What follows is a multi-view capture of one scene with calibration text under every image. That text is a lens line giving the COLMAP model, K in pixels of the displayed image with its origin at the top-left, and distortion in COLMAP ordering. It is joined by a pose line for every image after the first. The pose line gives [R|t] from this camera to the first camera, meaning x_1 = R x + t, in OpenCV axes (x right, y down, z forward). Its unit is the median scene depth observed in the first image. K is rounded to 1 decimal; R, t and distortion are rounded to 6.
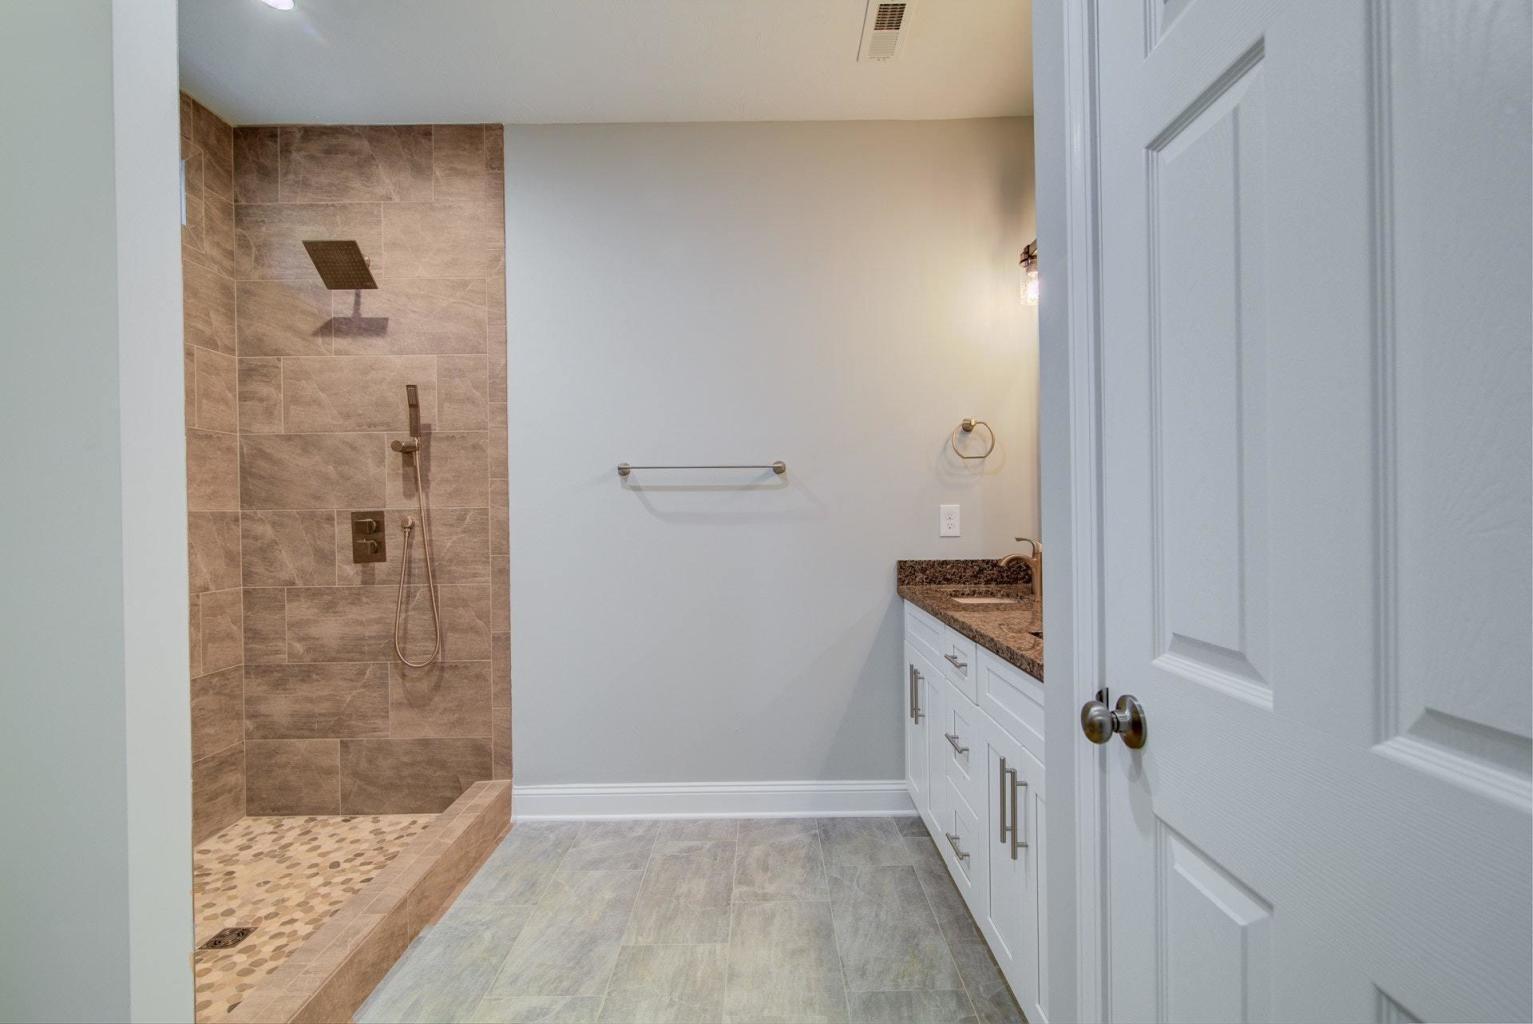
lens RADIAL K [[706.9, 0, 770.6], [0, 706.9, 515.0], [0, 0, 1]] dist [-0.001933, 0.003542]
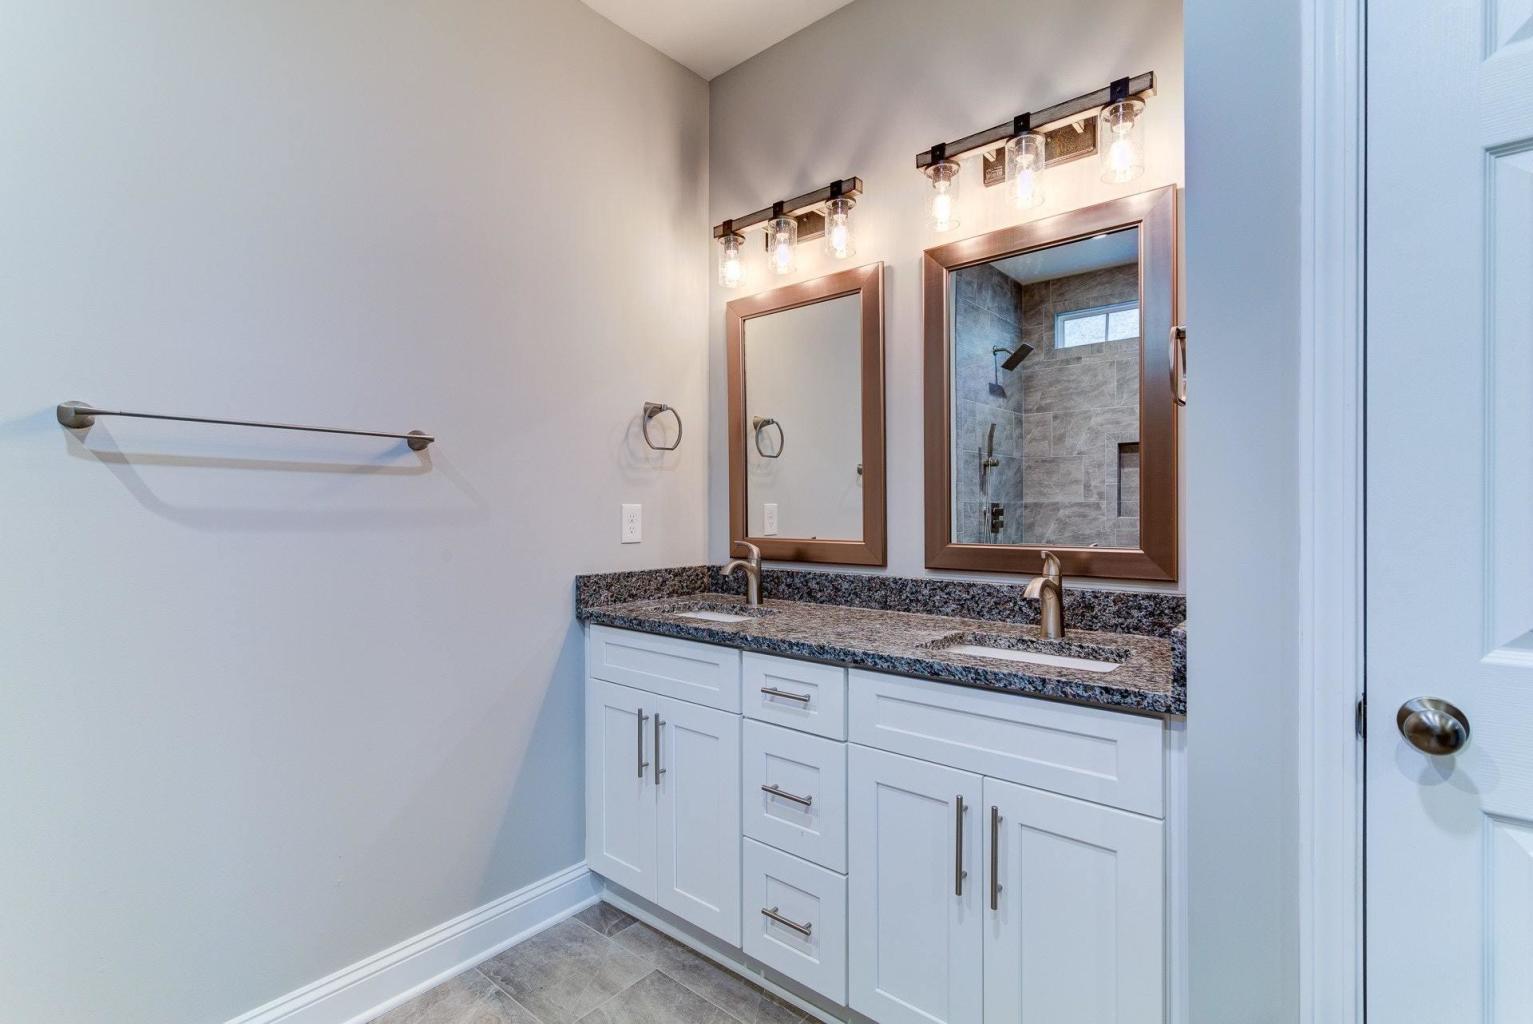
lens RADIAL K [[706.9, 0, 768.3], [0, 706.9, 513.2], [0, 0, 1]] dist [-0.001933, 0.003542]
pose [[0.638253, 0.009322, 0.769771, -0.279551], [-0.002518, 0.999947, -0.010021, 0.004001], [-0.769823, 0.004458, 0.638242, 0.356486]]
